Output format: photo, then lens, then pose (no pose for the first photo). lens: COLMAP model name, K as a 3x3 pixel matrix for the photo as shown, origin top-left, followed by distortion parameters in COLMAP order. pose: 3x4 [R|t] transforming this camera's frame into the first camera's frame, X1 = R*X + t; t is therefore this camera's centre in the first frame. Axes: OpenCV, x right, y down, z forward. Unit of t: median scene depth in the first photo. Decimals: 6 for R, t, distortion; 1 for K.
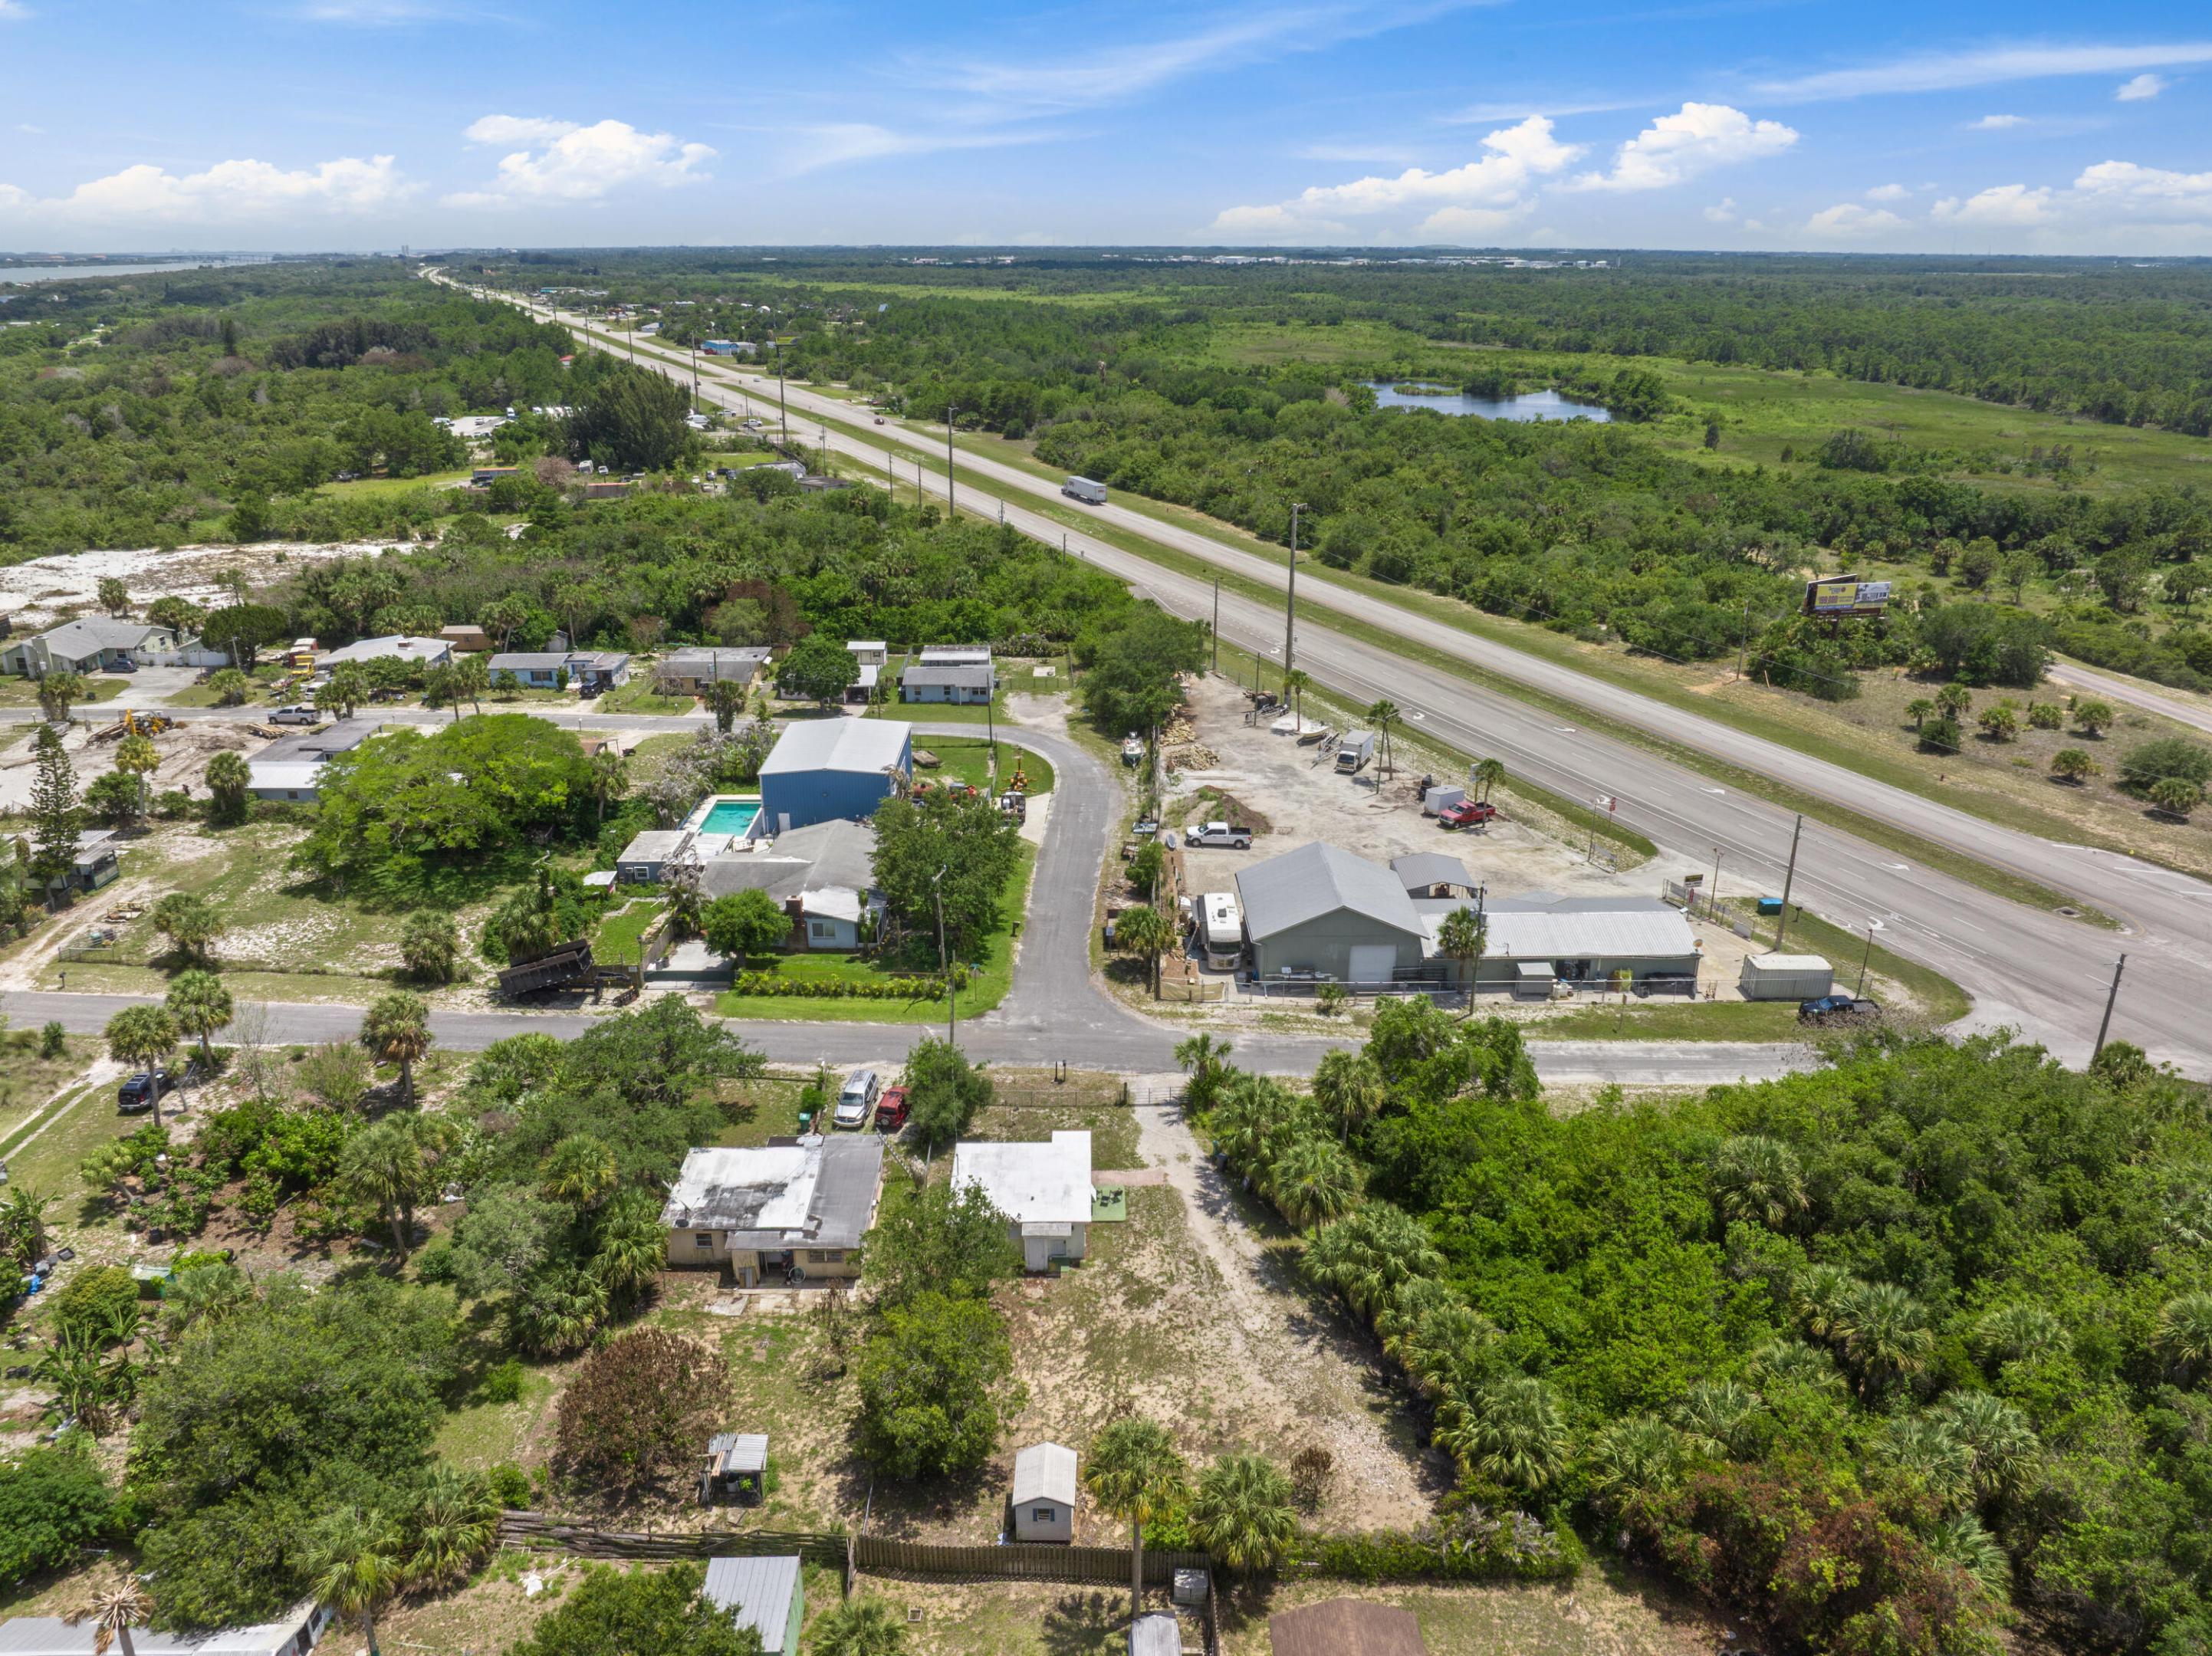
lens RADIAL K [[1570.5, 0, 1138.4], [0, 1570.5, 765.0], [0, 0, 1]] dist [-0.033262, -0.001906]
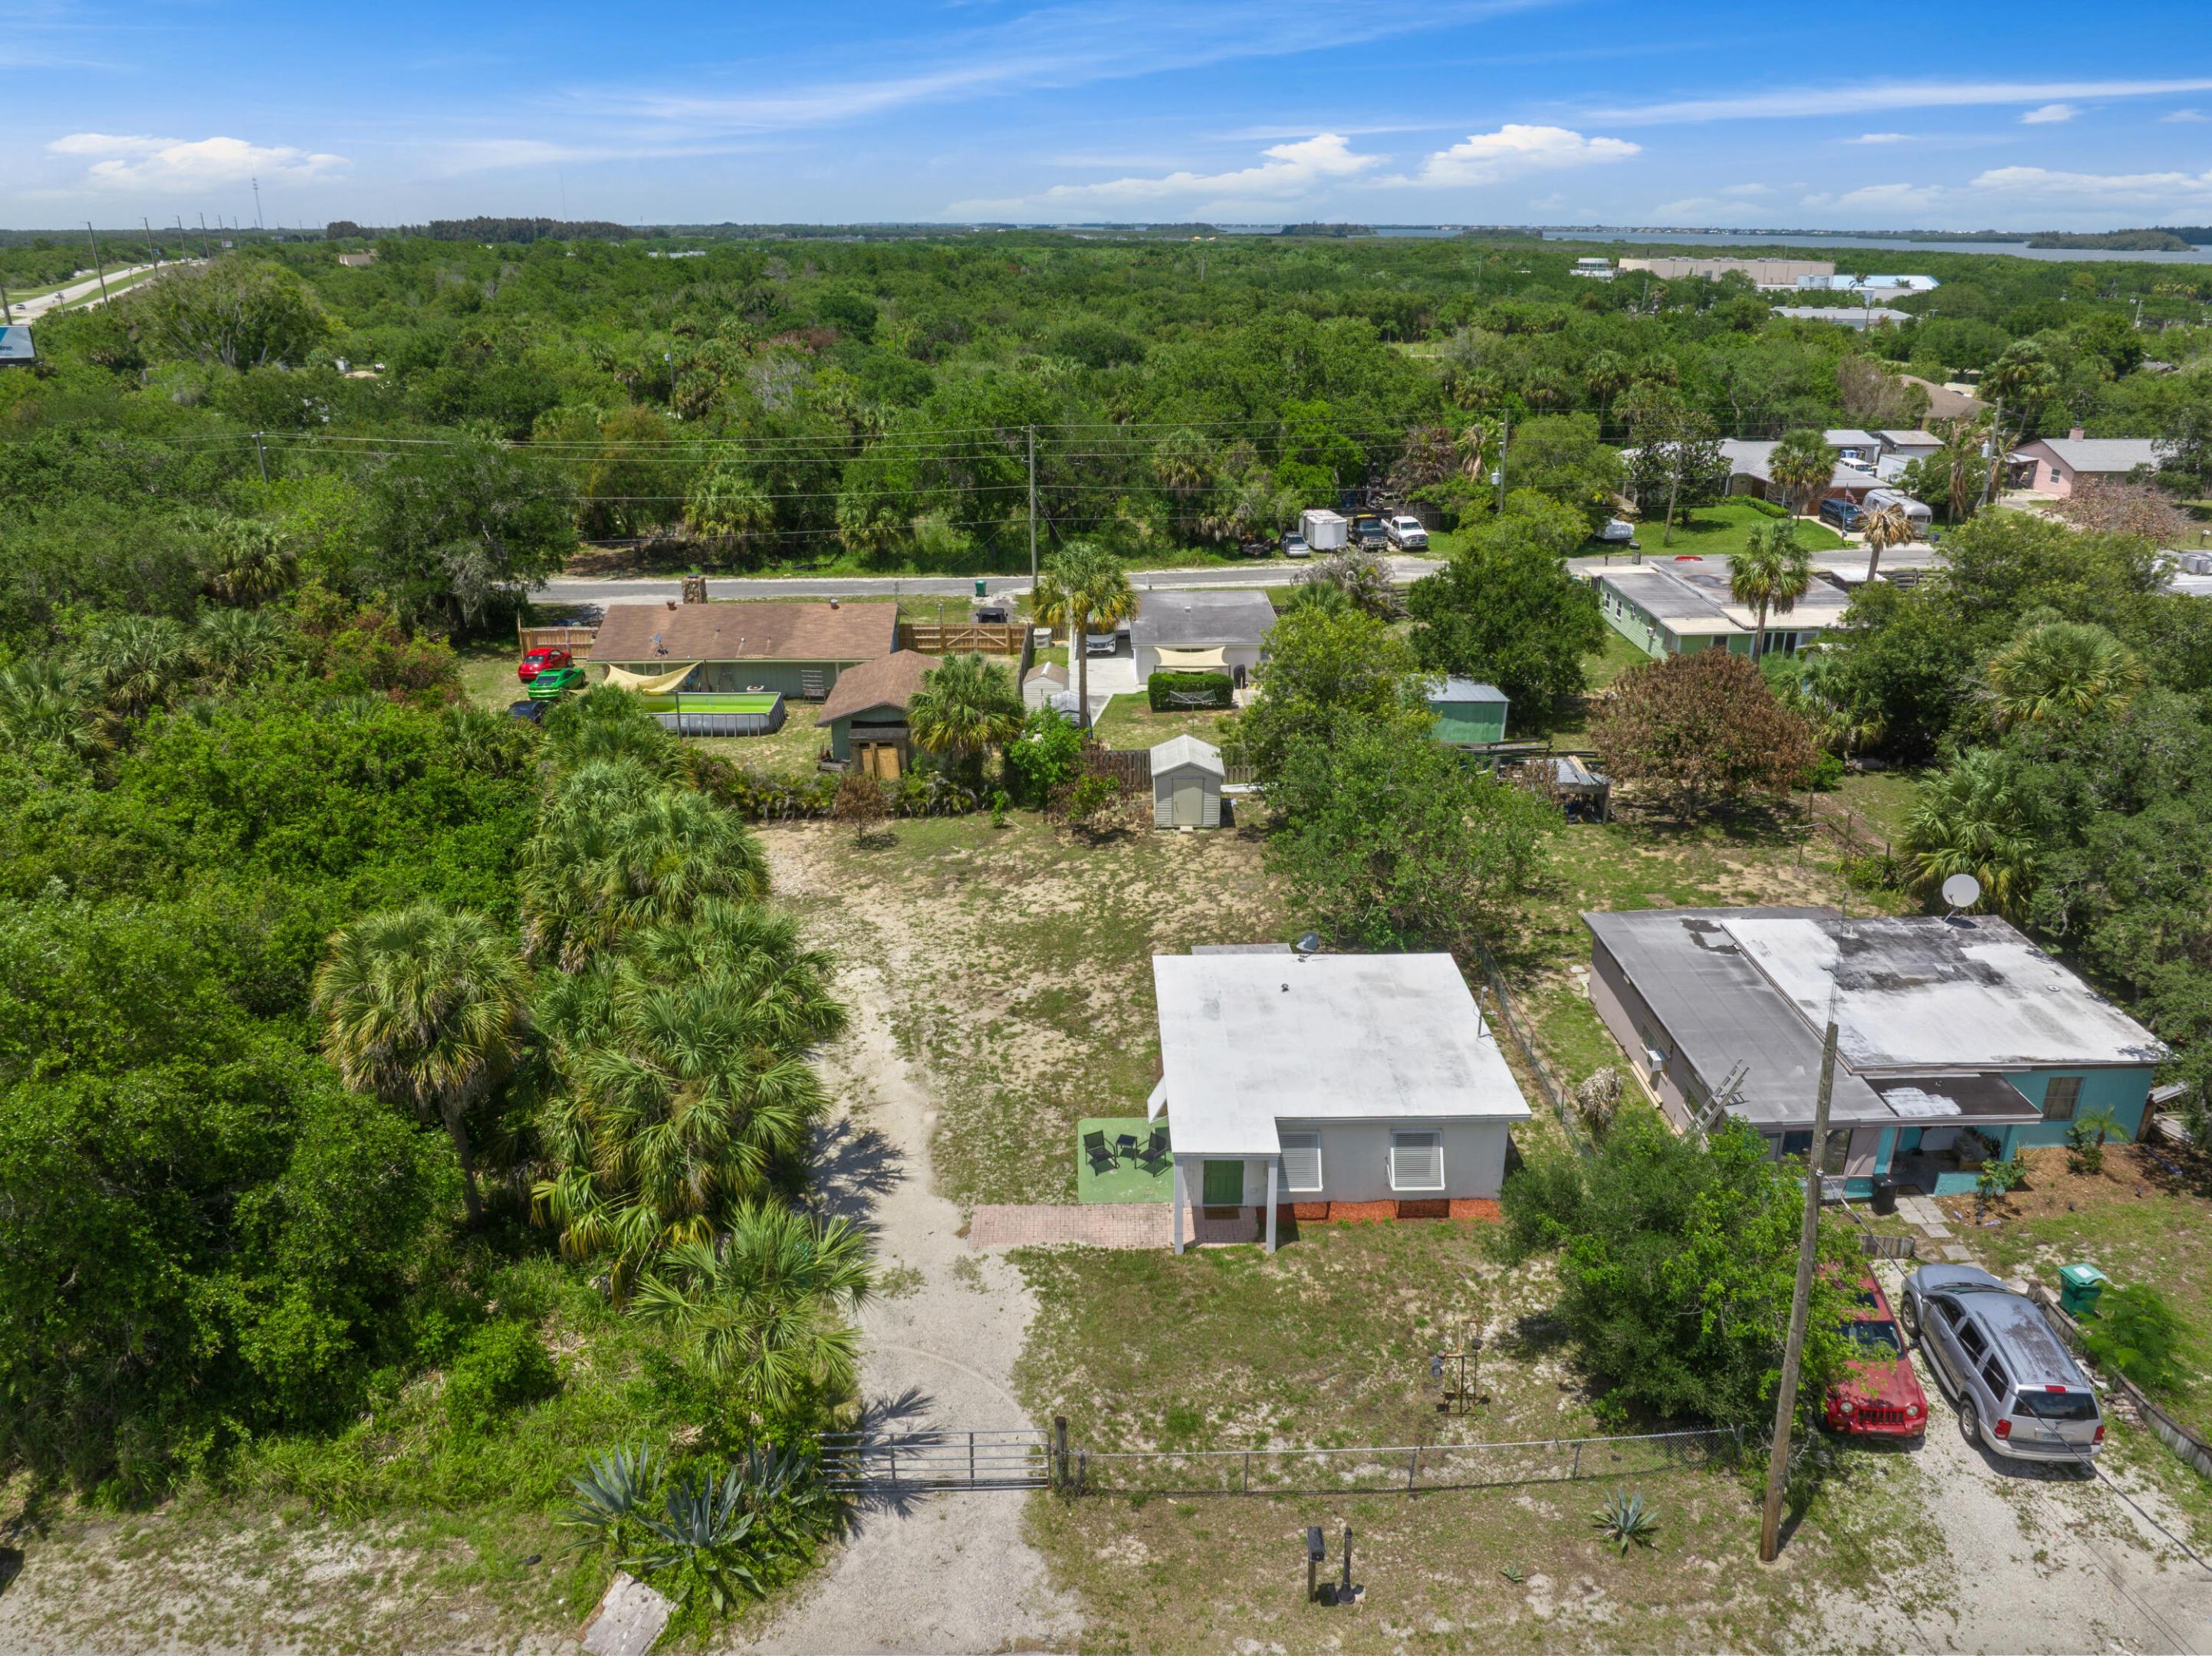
lens RADIAL K [[1581.1, 0, 1105.7], [0, 1581.1, 785.9], [0, 0, 1]] dist [-0.028120, -0.003873]
pose [[-0.999850, -0.011555, 0.012895, -0.012774], [-0.001111, 0.786028, 0.618190, -0.031813], [-0.017279, 0.618083, -0.785923, 0.806578]]
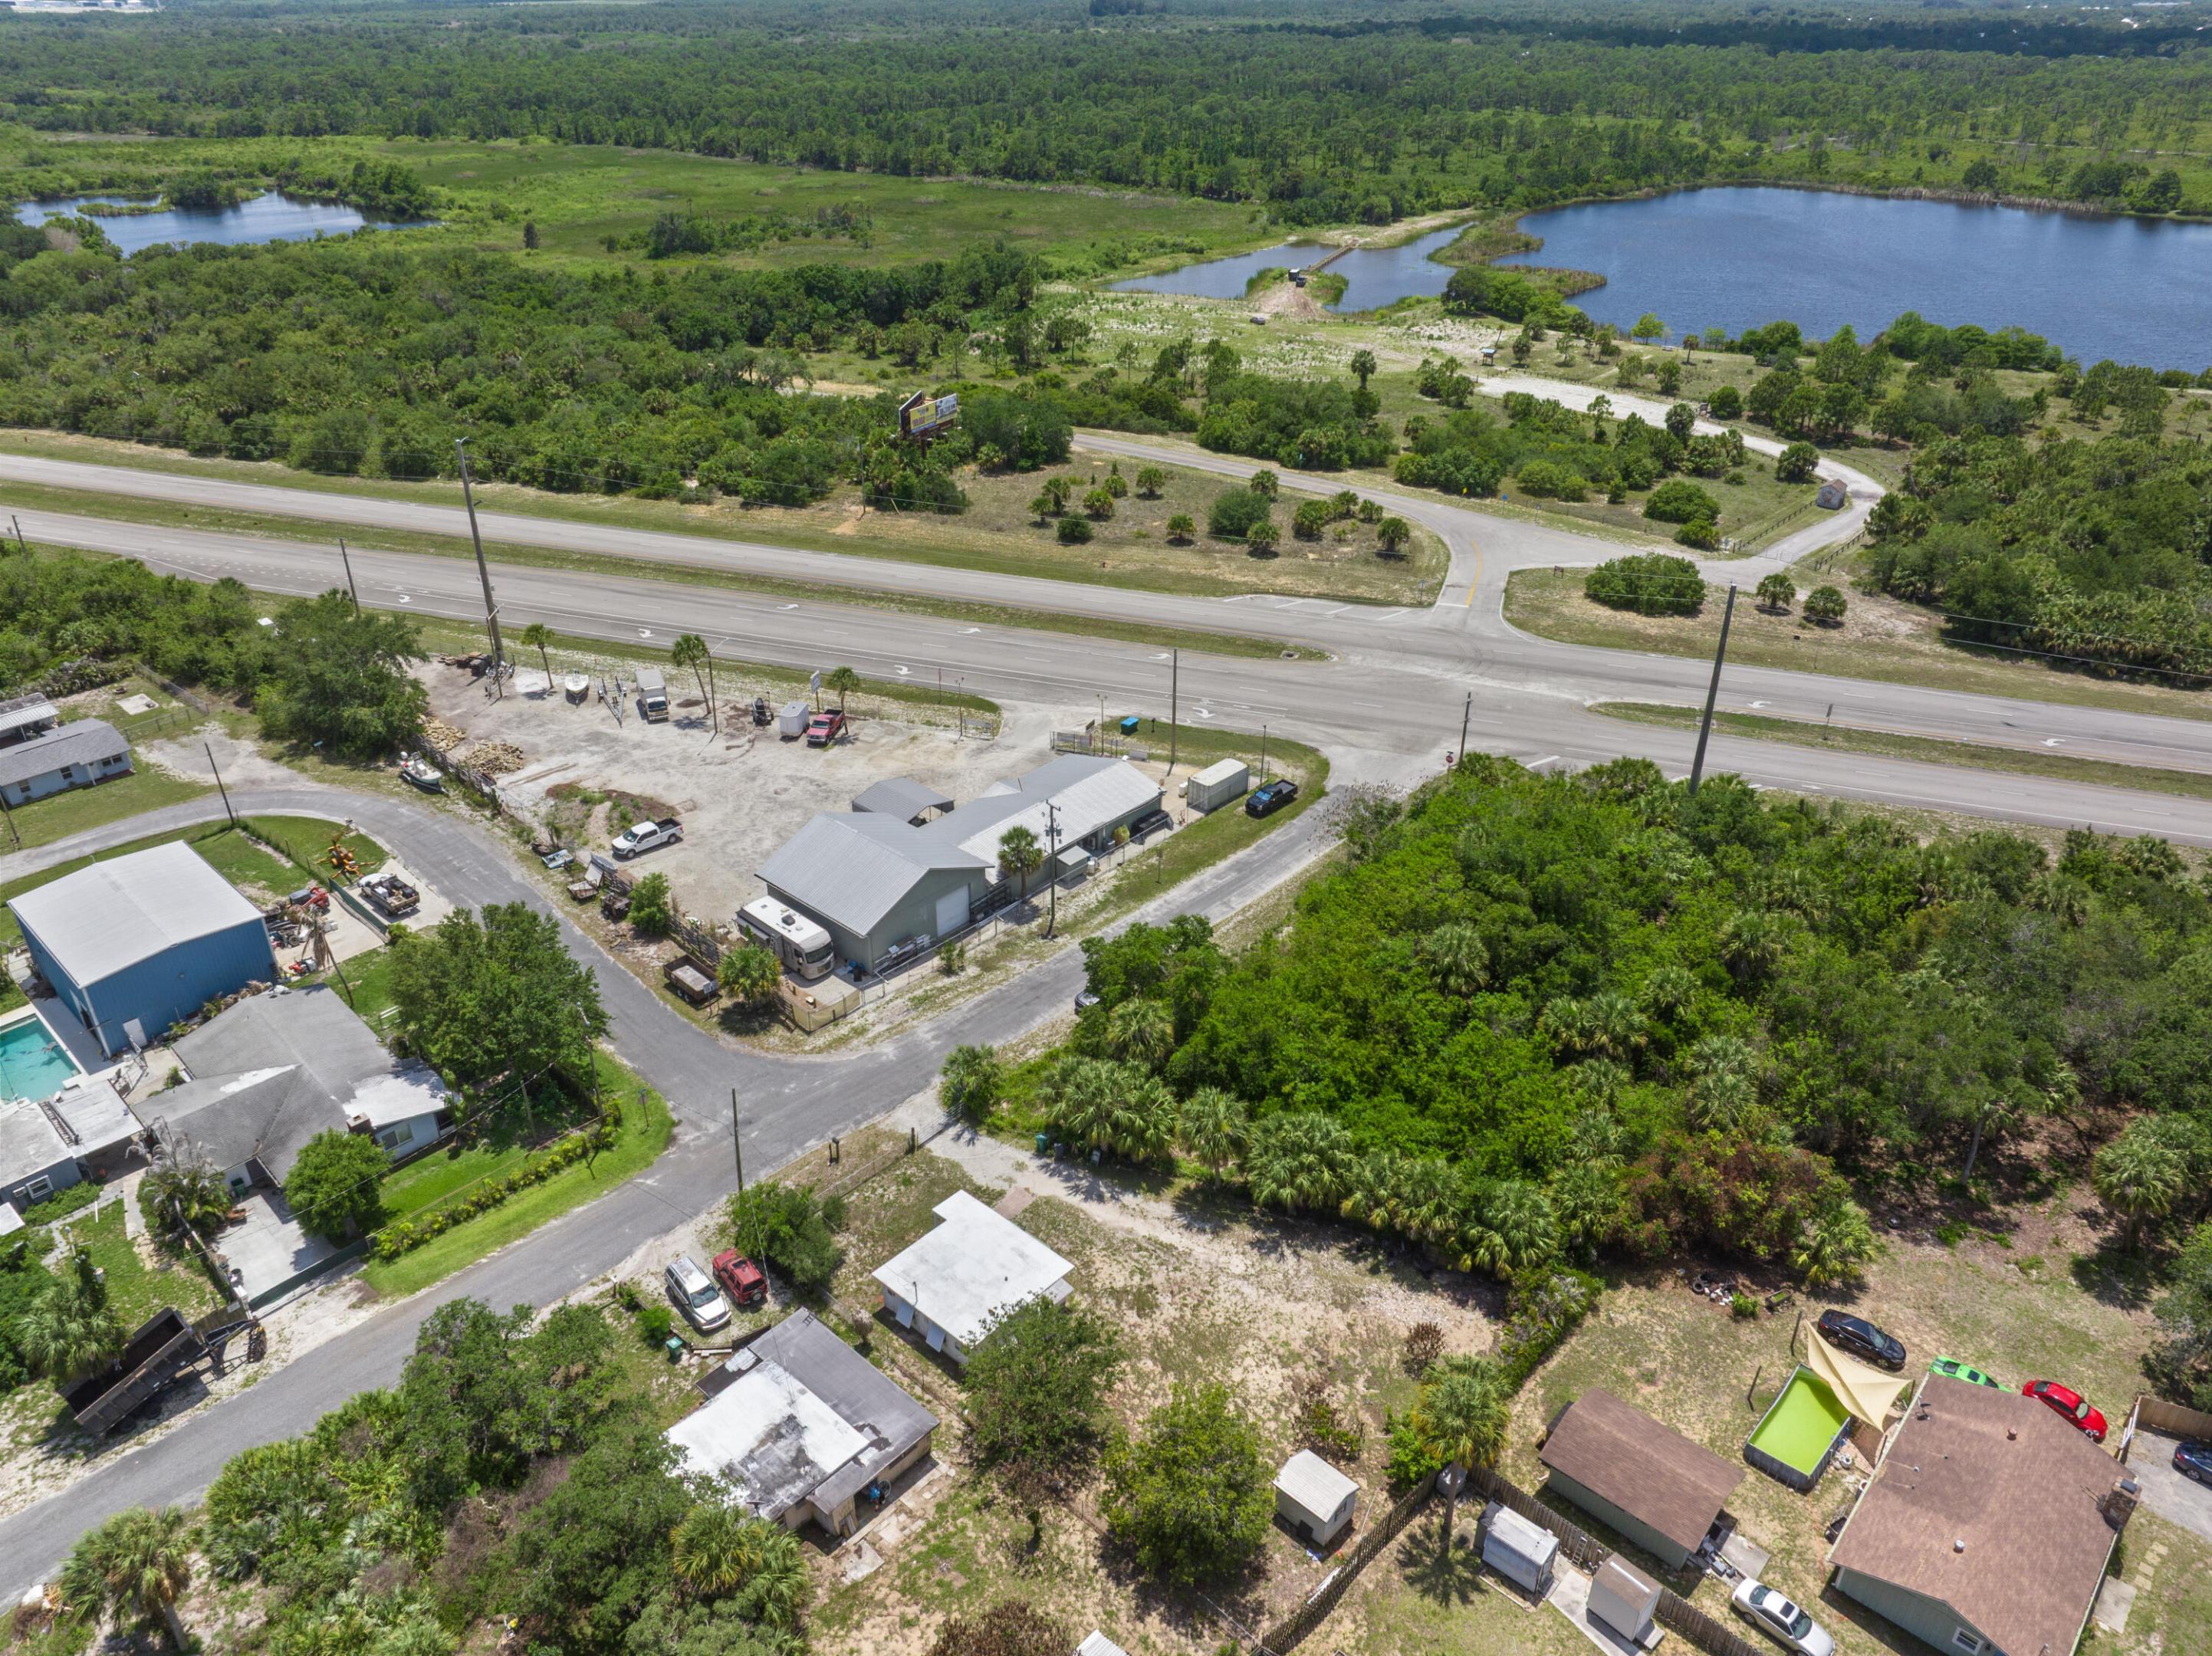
lens RADIAL K [[1528.9, 0, 1125.5], [0, 1528.9, 824.8], [0, 0, 1]] dist [-0.034306, 0.004856]
pose [[0.691203, -0.357174, 0.628224, -0.315110], [0.229729, 0.932827, 0.277595, -0.146273], [-0.685174, -0.047554, 0.726826, 0.160204]]
